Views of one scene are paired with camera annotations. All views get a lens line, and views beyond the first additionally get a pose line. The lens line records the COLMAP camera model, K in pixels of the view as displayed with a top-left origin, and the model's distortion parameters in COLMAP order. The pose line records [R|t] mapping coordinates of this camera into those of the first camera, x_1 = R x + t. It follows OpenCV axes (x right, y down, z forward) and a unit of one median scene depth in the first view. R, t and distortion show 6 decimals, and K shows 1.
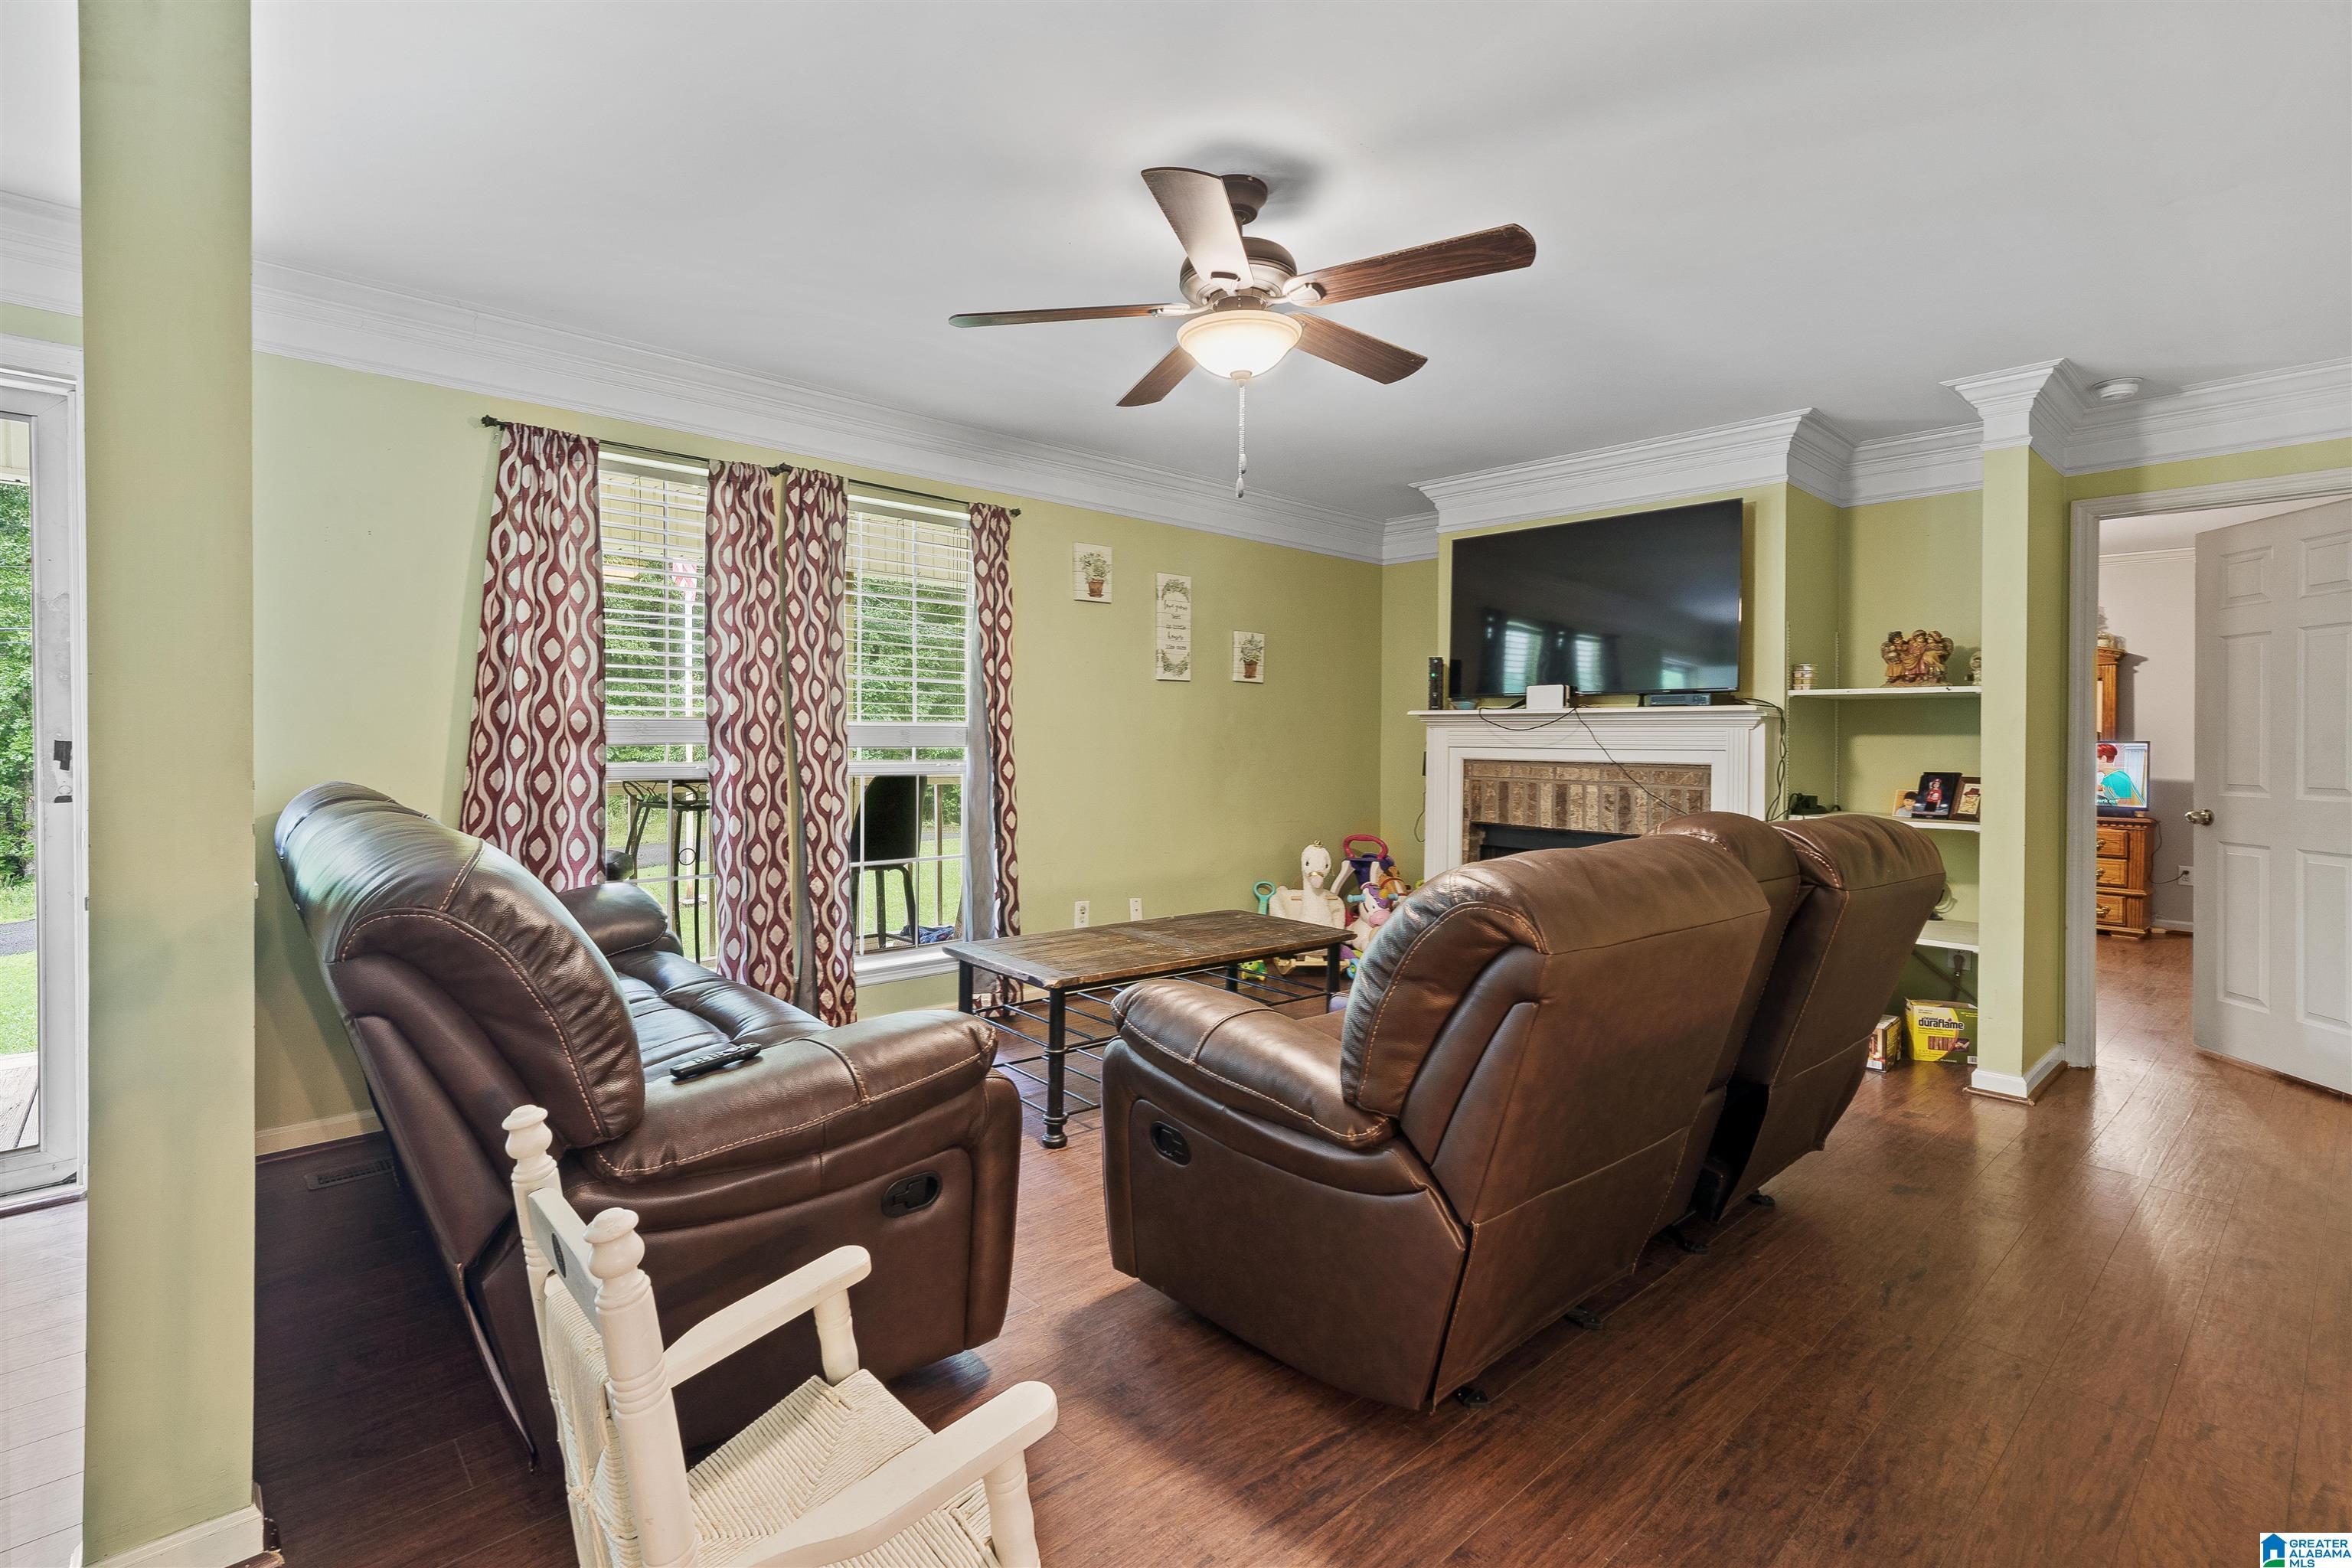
lens RADIAL K [[1117.5, 0, 1153.5], [0, 1117.5, 738.3], [0, 0, 1]] dist [0.008443, 0.000549]
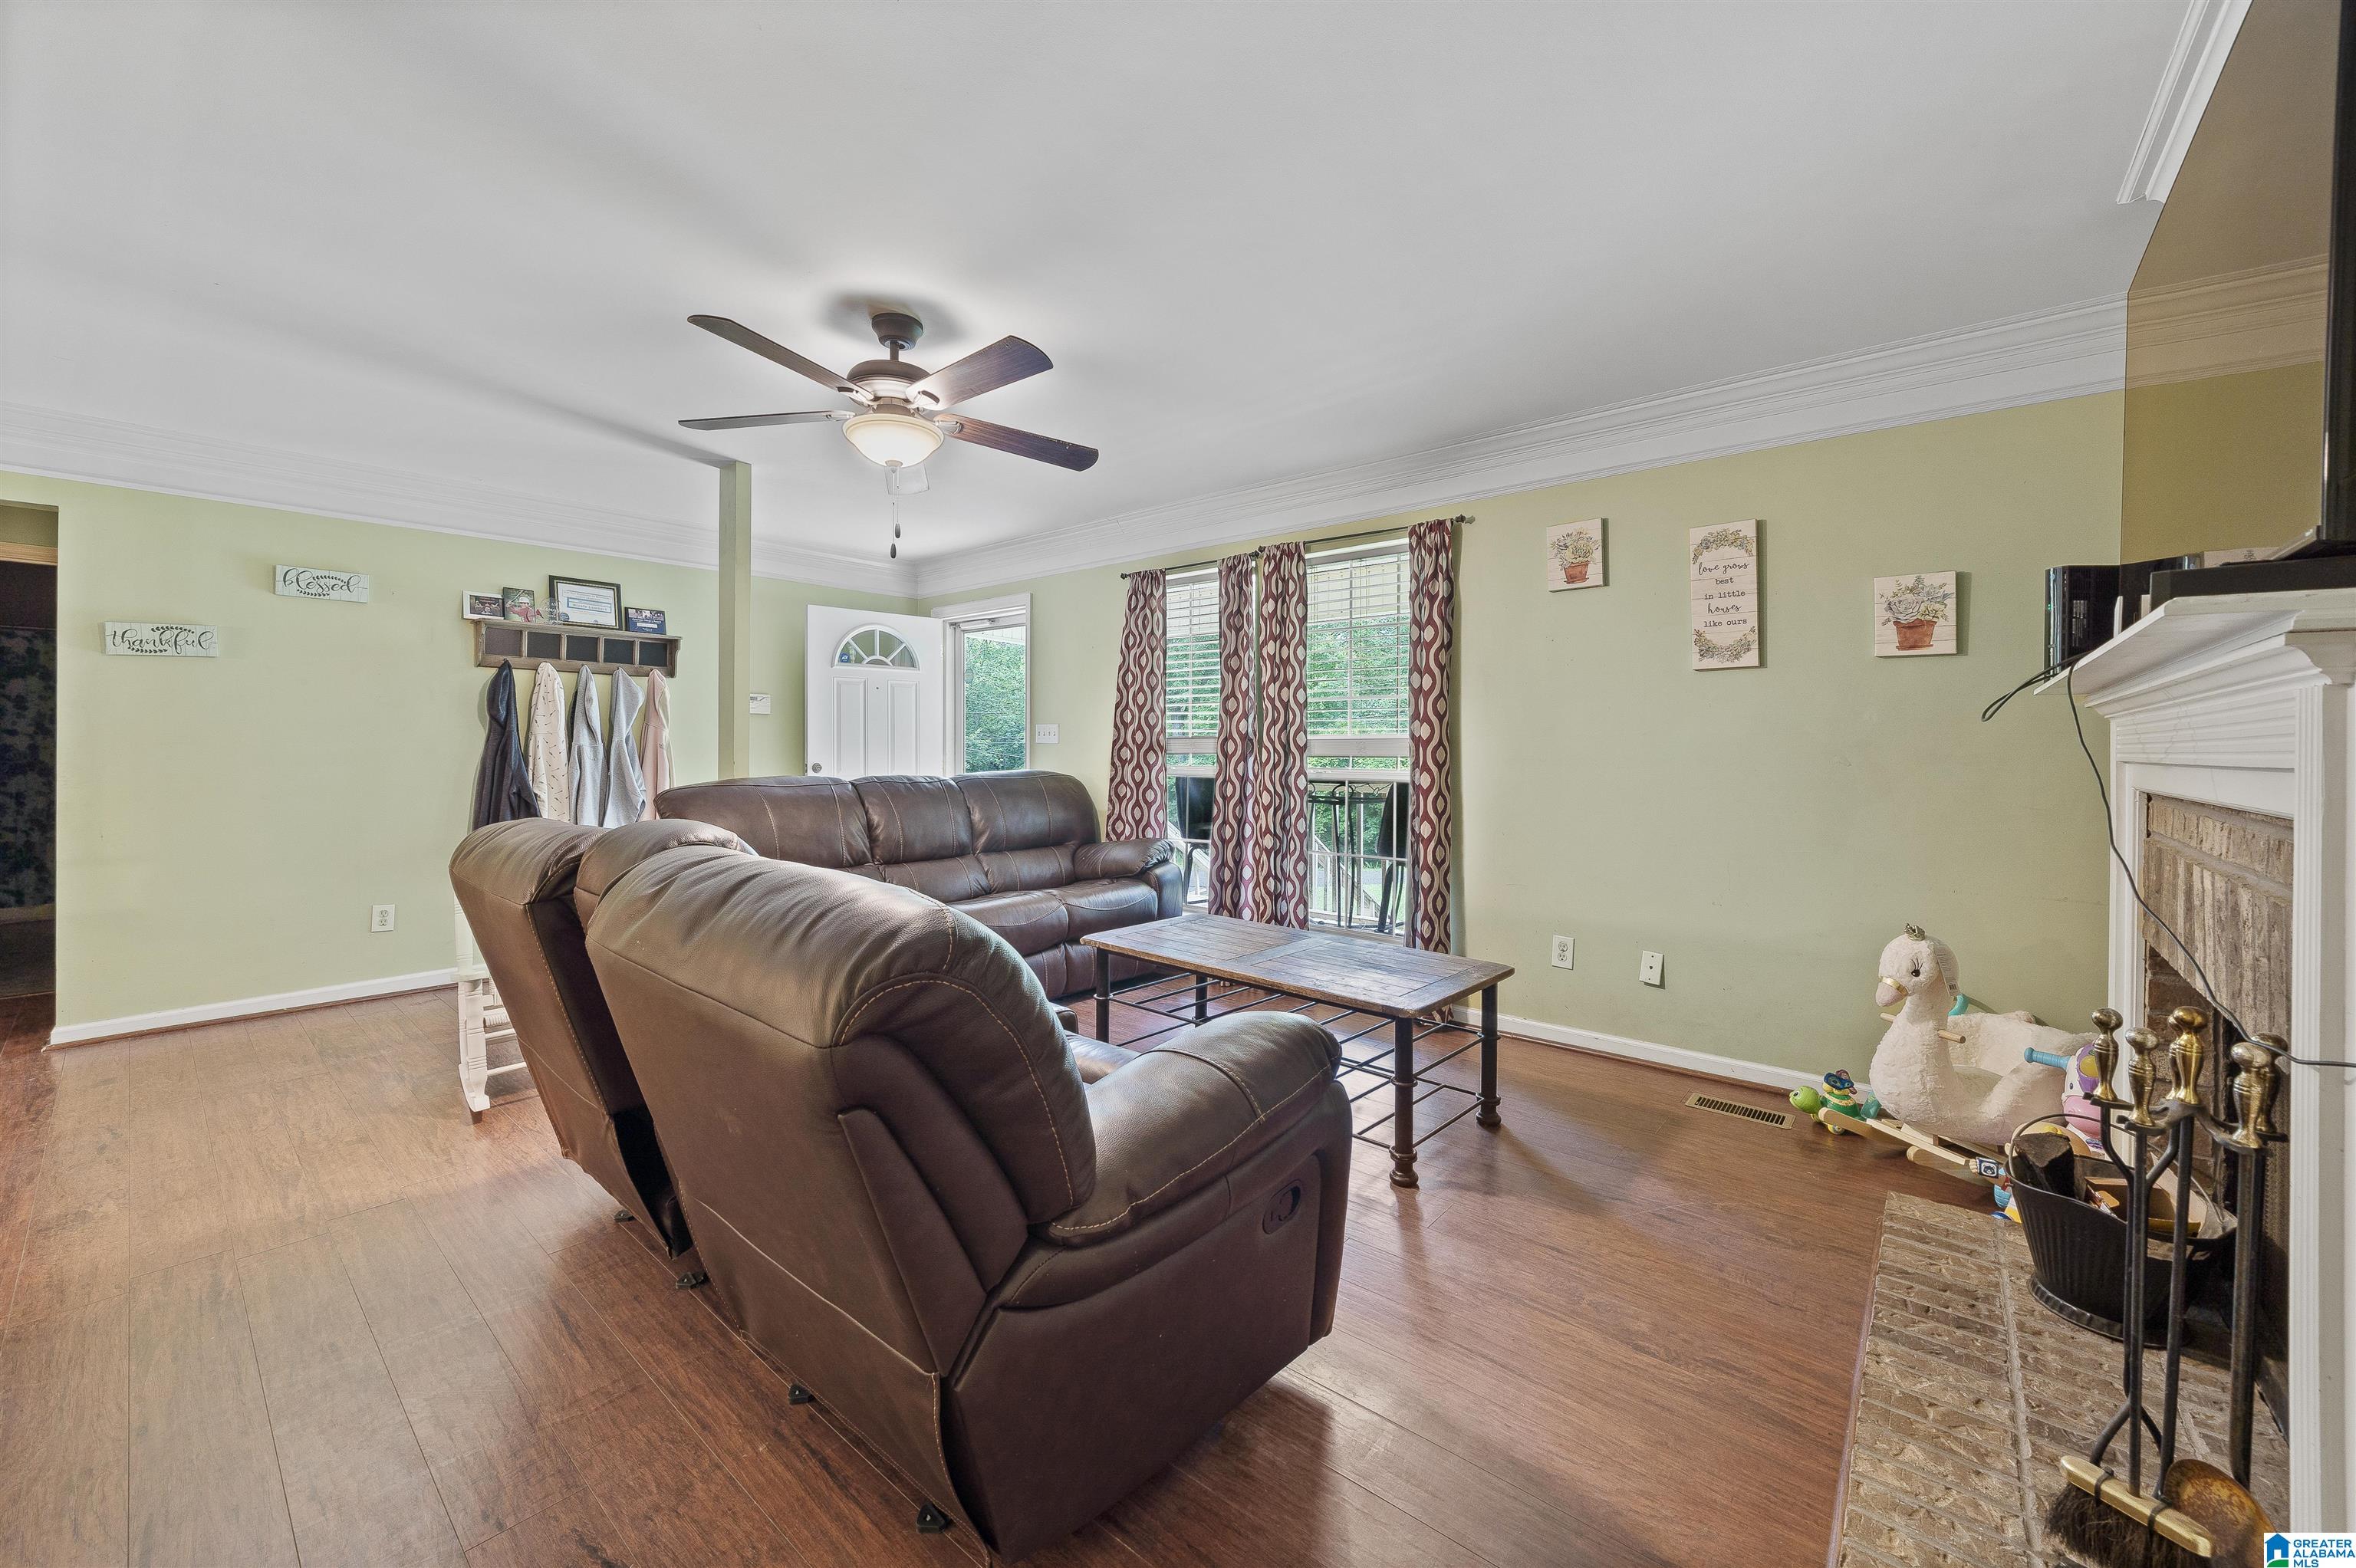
lens RADIAL K [[890.3, 0, 1196.4], [0, 890.3, 780.0], [0, 0, 1]] dist [-0.002119, -0.000385]
pose [[0.141948, 0.016606, -0.989735, 0.585118], [-0.011757, 0.999817, 0.015088, 0.017227], [0.989804, 0.009495, 0.142117, 0.620506]]
